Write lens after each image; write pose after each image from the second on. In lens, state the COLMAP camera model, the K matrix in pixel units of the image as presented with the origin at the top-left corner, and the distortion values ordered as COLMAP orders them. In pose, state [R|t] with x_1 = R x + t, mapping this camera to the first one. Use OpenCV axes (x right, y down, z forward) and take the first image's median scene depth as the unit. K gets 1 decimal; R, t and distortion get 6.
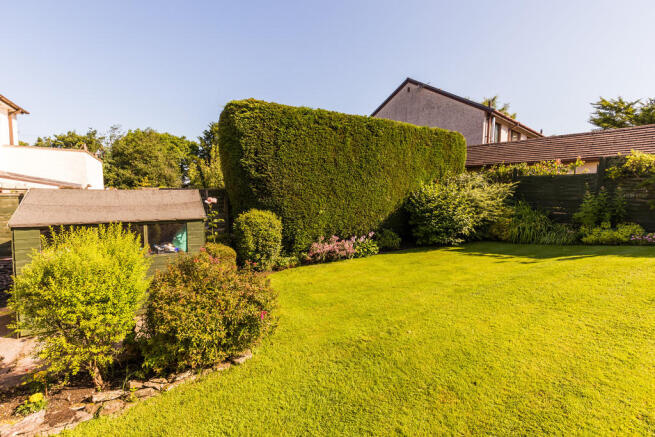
lens RADIAL K [[314.2, 0, 308.5], [0, 314.2, 218.7], [0, 0, 1]] dist [0.003052, 0.000551]
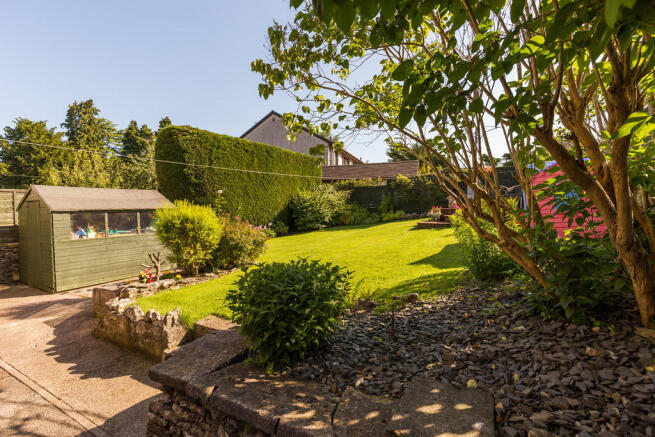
lens RADIAL K [[296.4, 0, 329.9], [0, 296.4, 204.0], [0, 0, 1]] dist [0.001737, -0.000133]
pose [[0.866037, -0.010038, 0.499879, -0.238467], [0.052557, 0.996087, -0.071052, 0.066785], [-0.497210, 0.087806, 0.863176, -0.315337]]
